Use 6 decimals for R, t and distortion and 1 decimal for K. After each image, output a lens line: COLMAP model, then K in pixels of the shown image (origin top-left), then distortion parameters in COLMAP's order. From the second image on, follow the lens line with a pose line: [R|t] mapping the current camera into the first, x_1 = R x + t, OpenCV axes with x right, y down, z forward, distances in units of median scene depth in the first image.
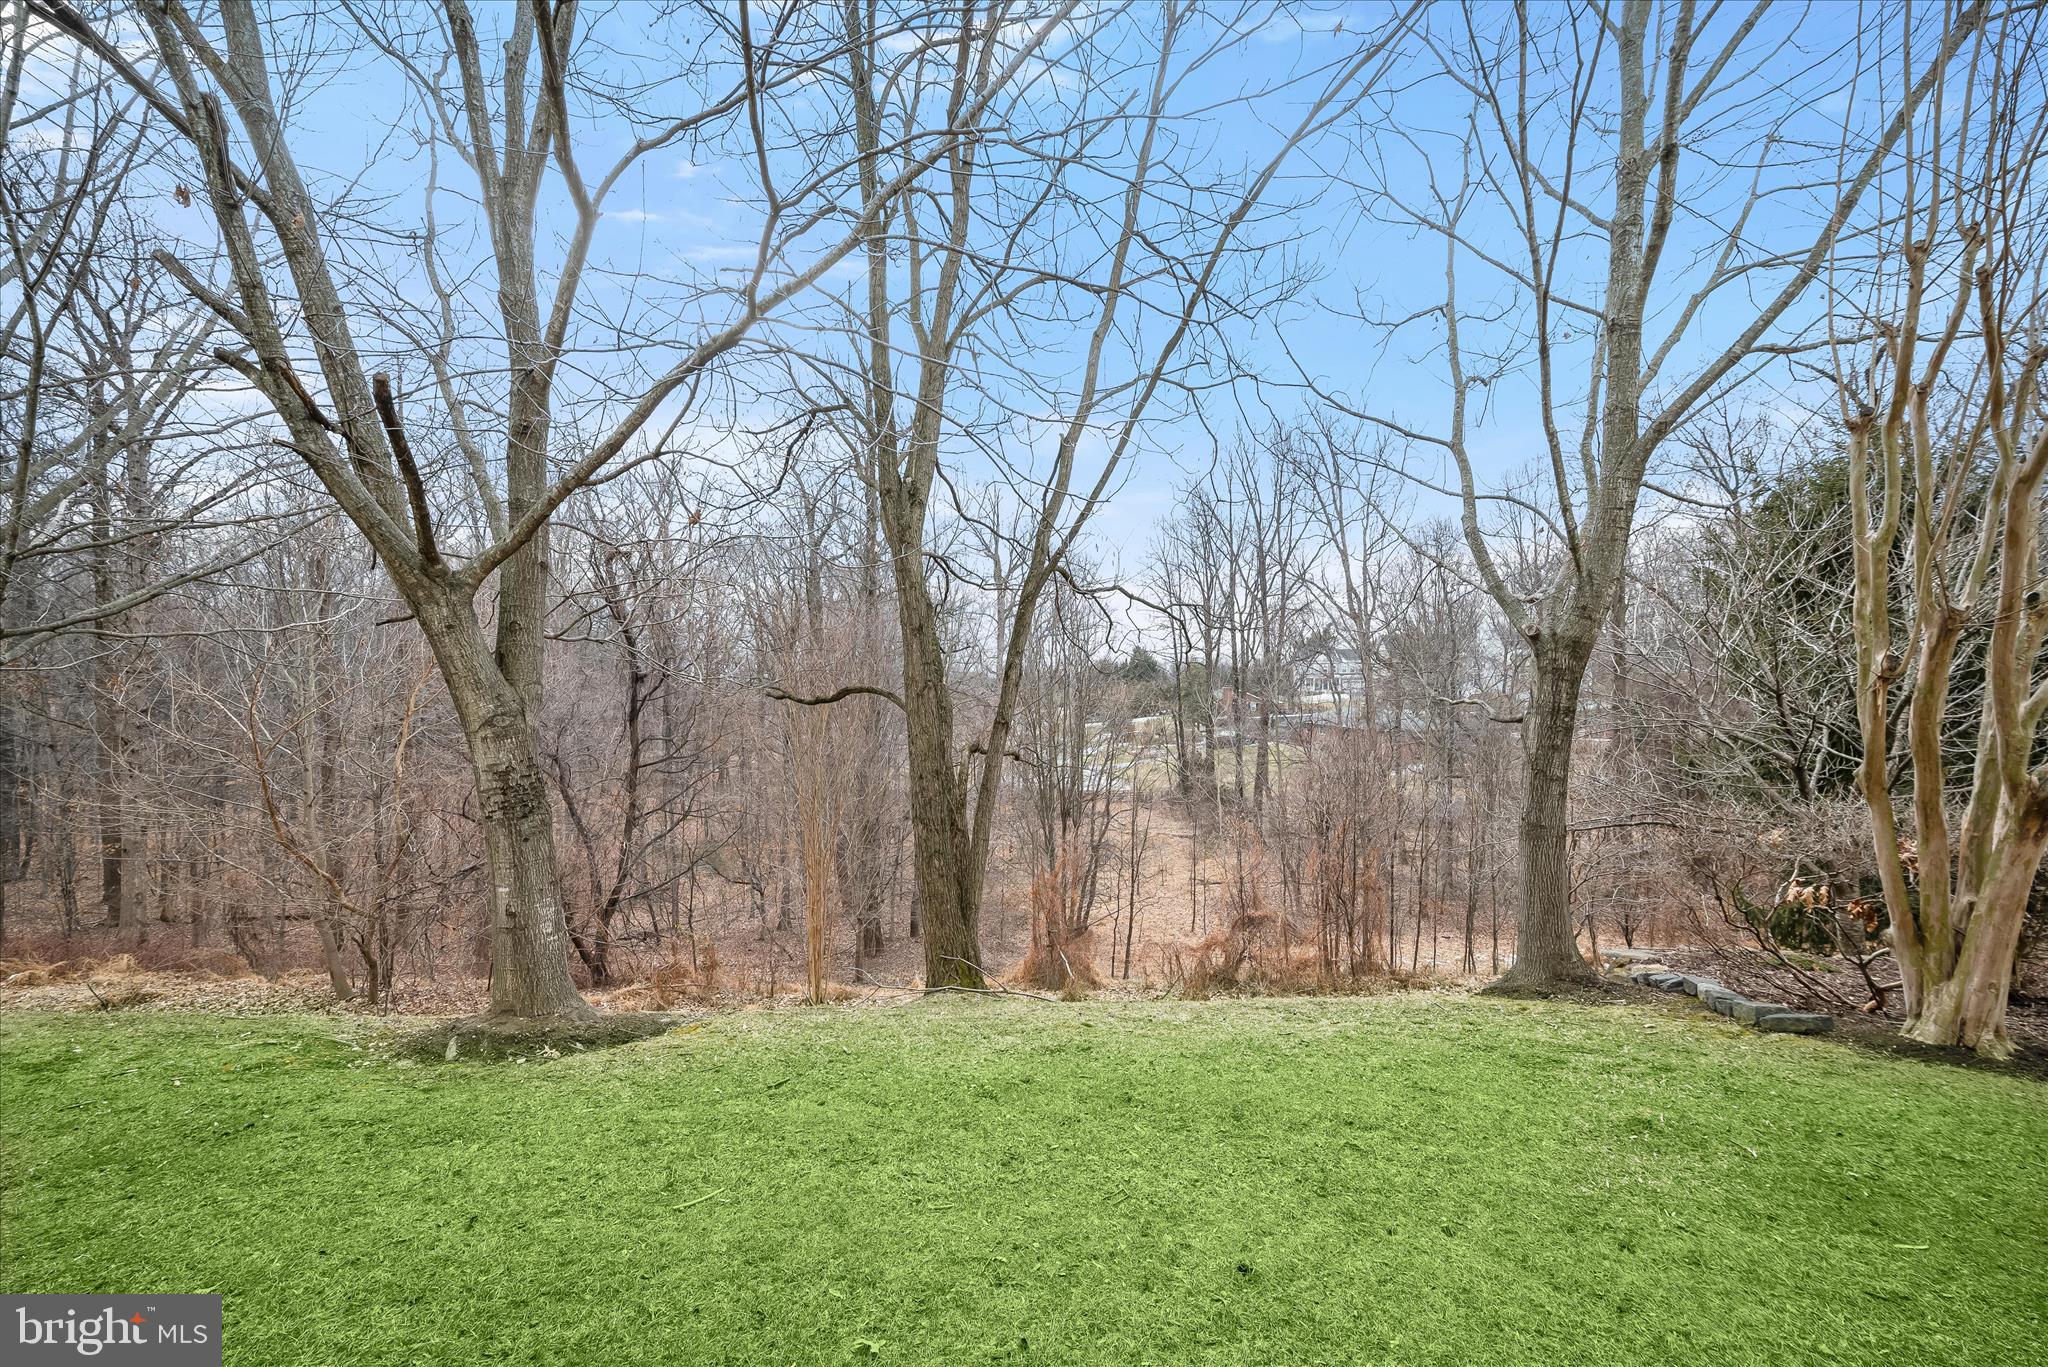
lens RADIAL K [[839.7, 0, 1027.3], [0, 839.7, 692.5], [0, 0, 1]] dist [-0.001301, -0.000201]
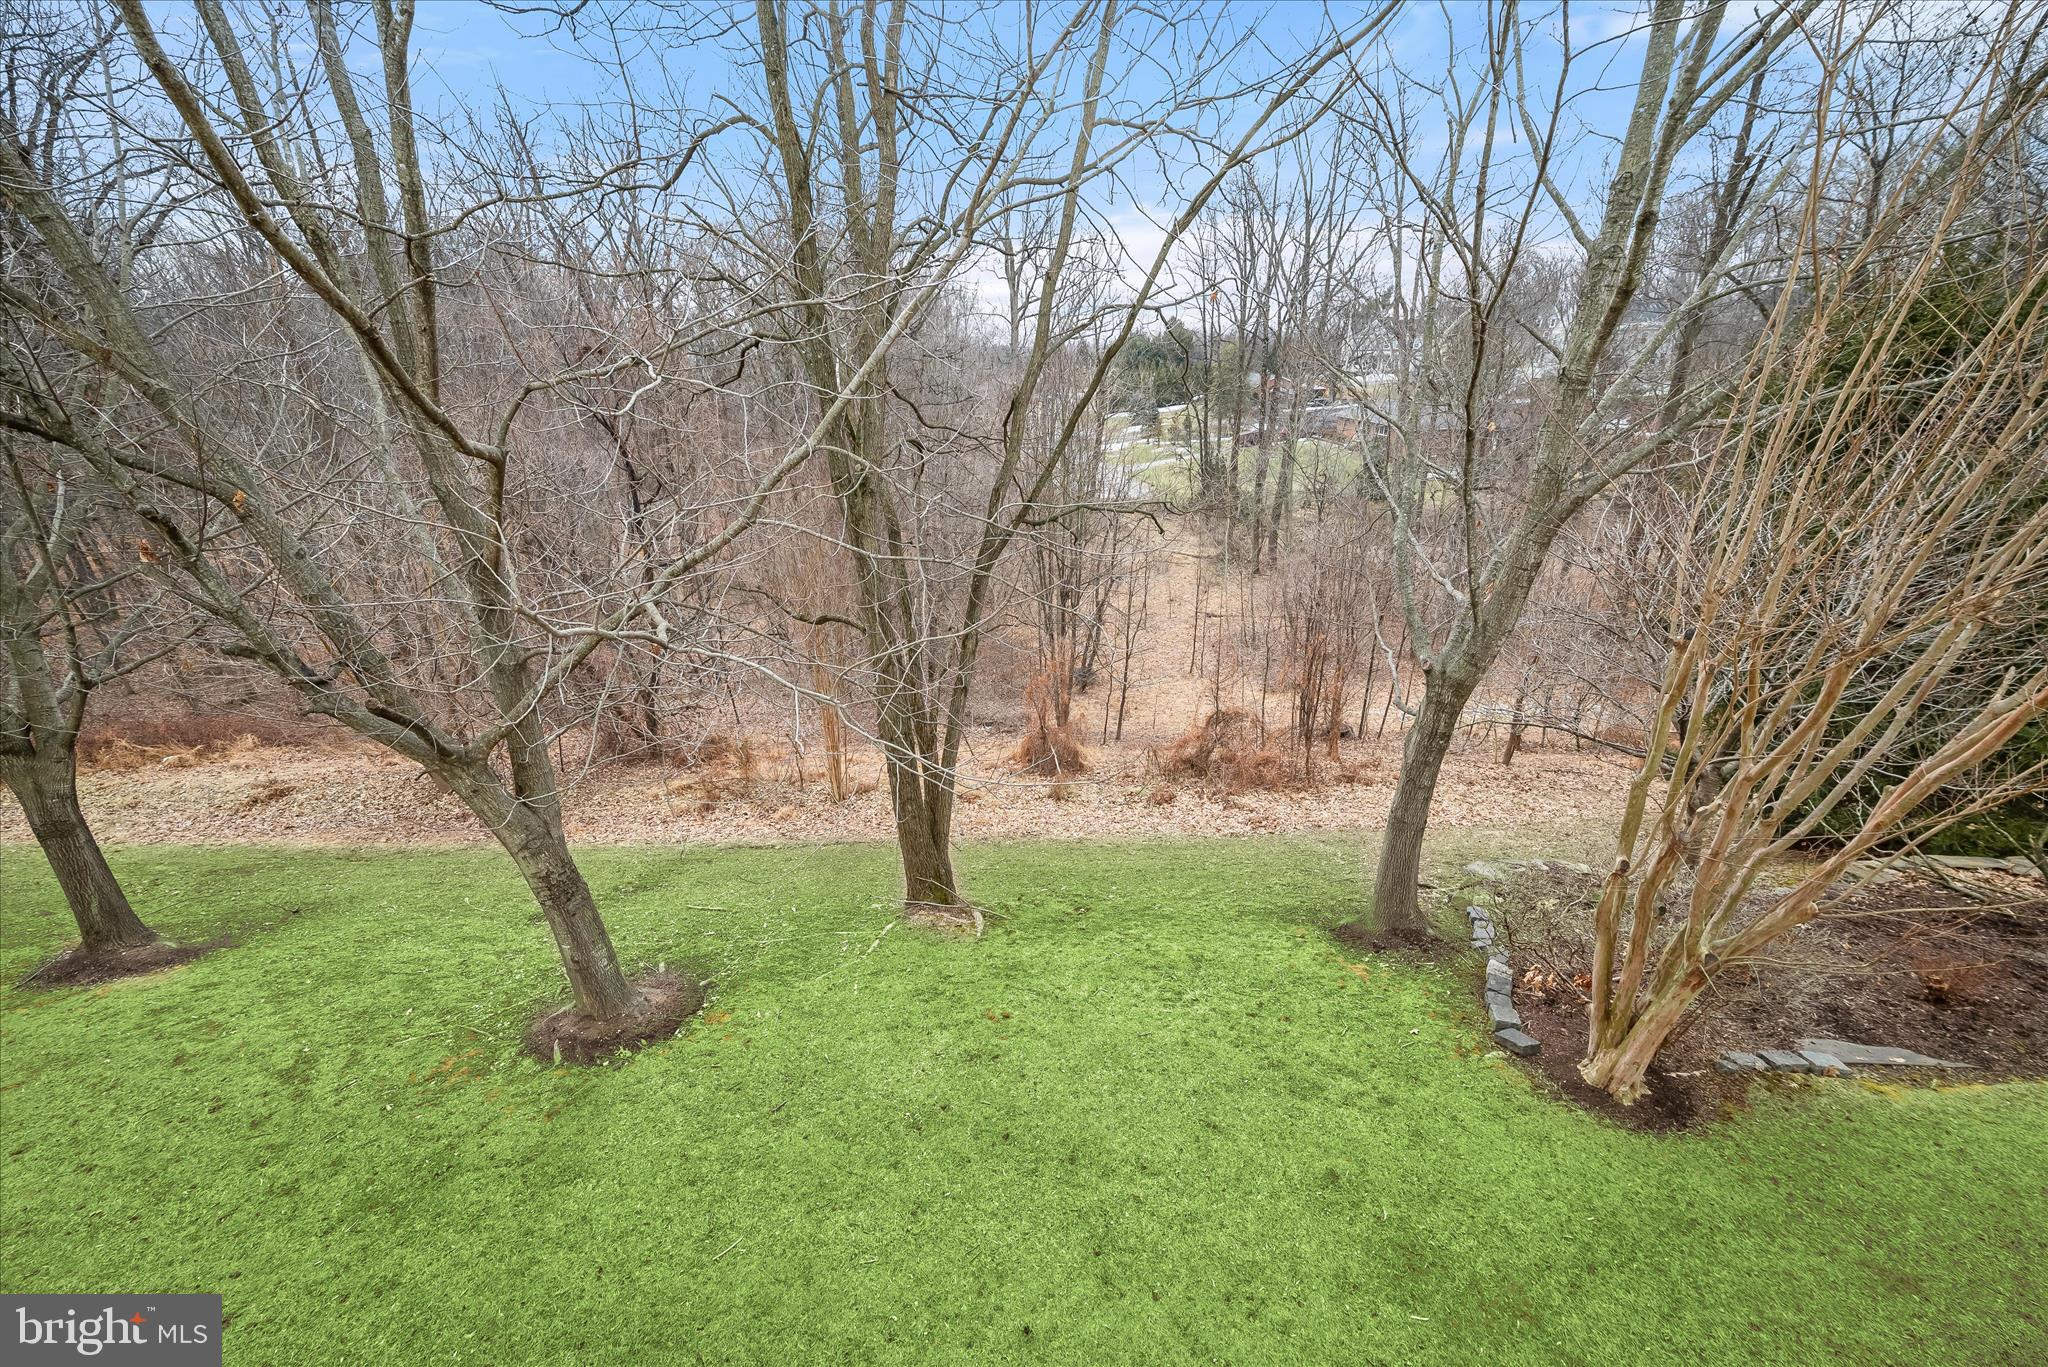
lens RADIAL K [[841.8, 0, 1028.7], [0, 841.8, 703.7], [0, 0, 1]] dist [-0.000168, -0.000448]
pose [[0.999375, -0.000050, -0.035359, 0.045759], [0.014064, 0.918054, 0.396206, -0.177492], [0.032441, -0.396455, 0.917481, -0.017214]]
